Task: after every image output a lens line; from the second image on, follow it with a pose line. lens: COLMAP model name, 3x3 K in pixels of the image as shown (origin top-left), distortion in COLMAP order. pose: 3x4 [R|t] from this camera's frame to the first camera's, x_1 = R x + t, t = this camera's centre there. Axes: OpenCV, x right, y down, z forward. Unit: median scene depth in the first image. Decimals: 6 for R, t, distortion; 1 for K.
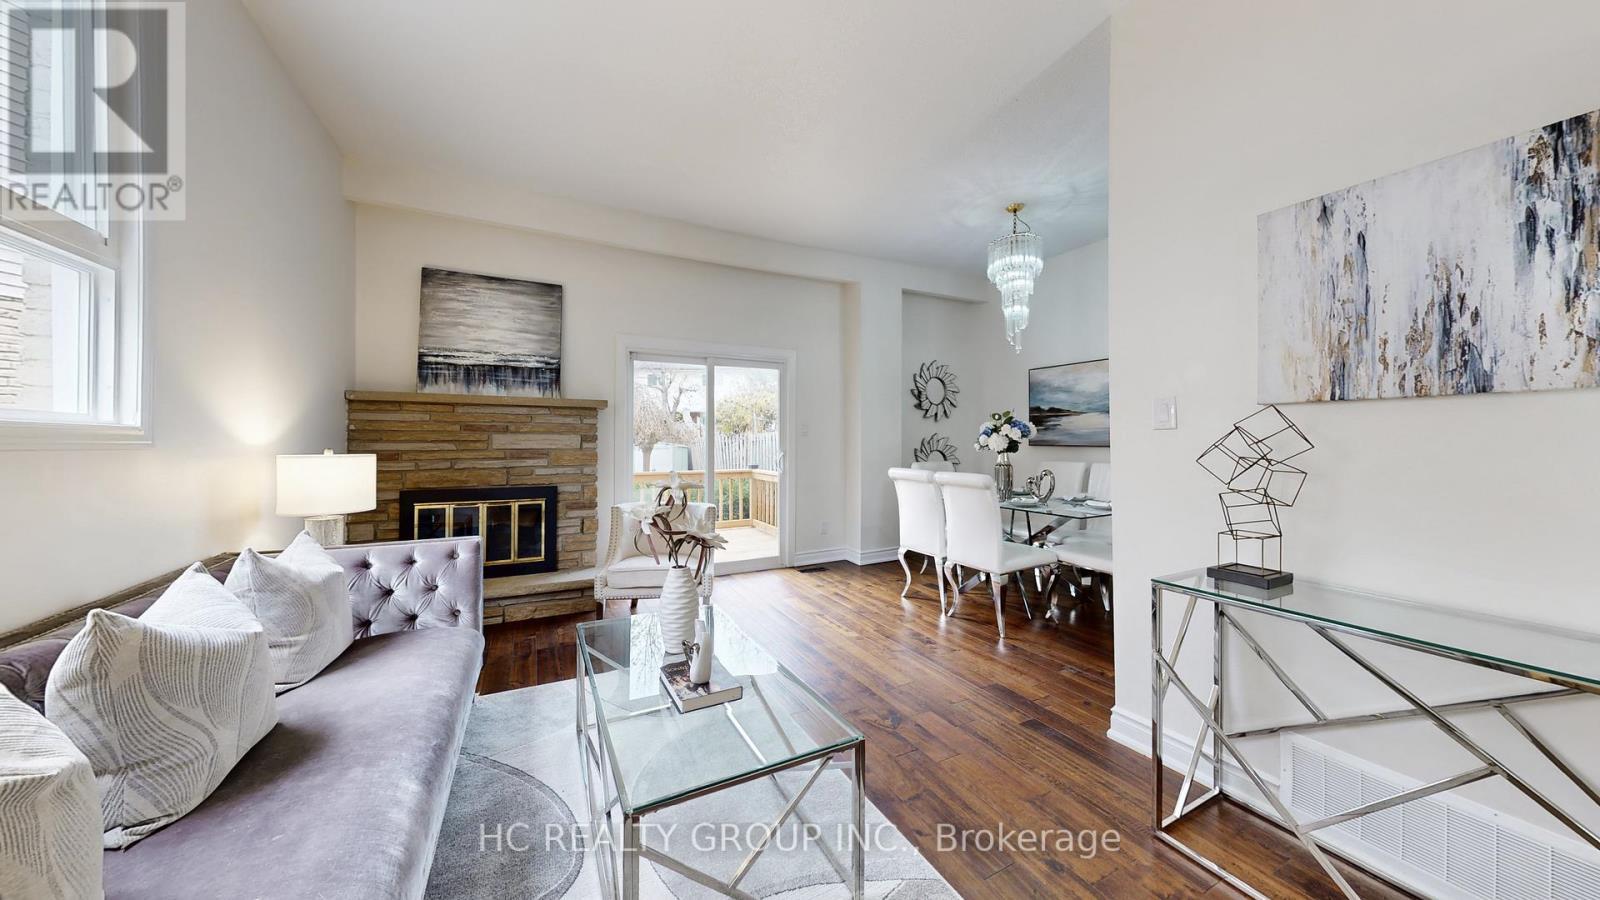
lens RADIAL K [[515.9, 0, 821.6], [0, 515.9, 441.6], [0, 0, 1]] dist [-0.002801, -0.000130]
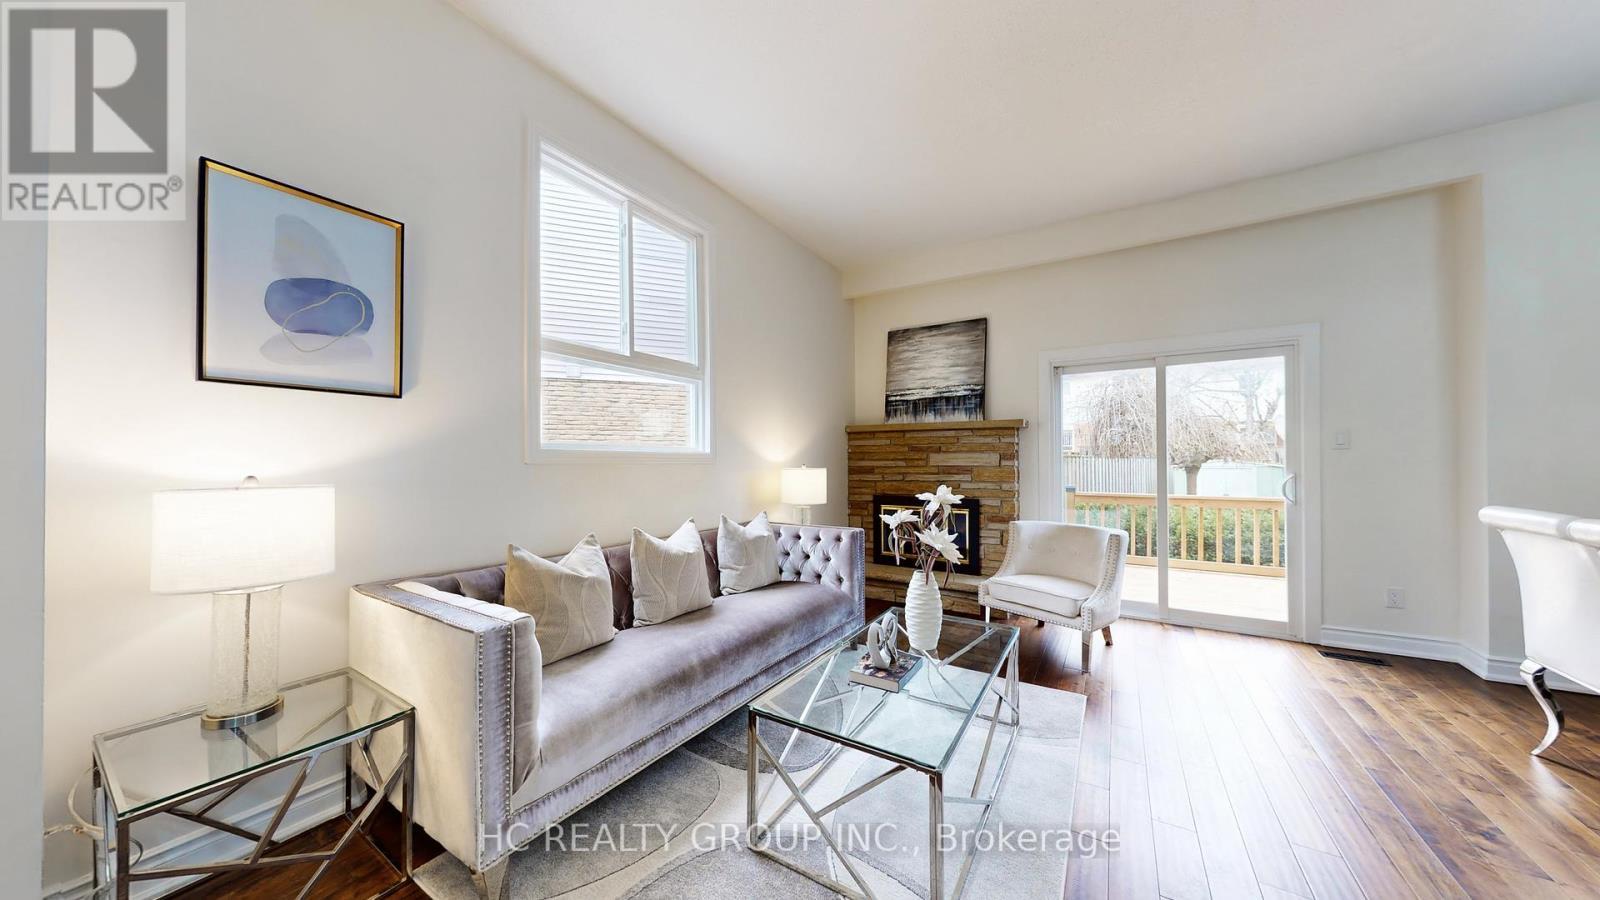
lens RADIAL K [[515.9, 0, 799.9], [0, 515.9, 463.0], [0, 0, 1]] dist [-0.002801, -0.000130]
pose [[0.493560, 0.001837, -0.869710, 0.268430], [0.001702, 0.999994, 0.003079, 0.003382], [0.869710, -0.003000, 0.493554, 0.113021]]
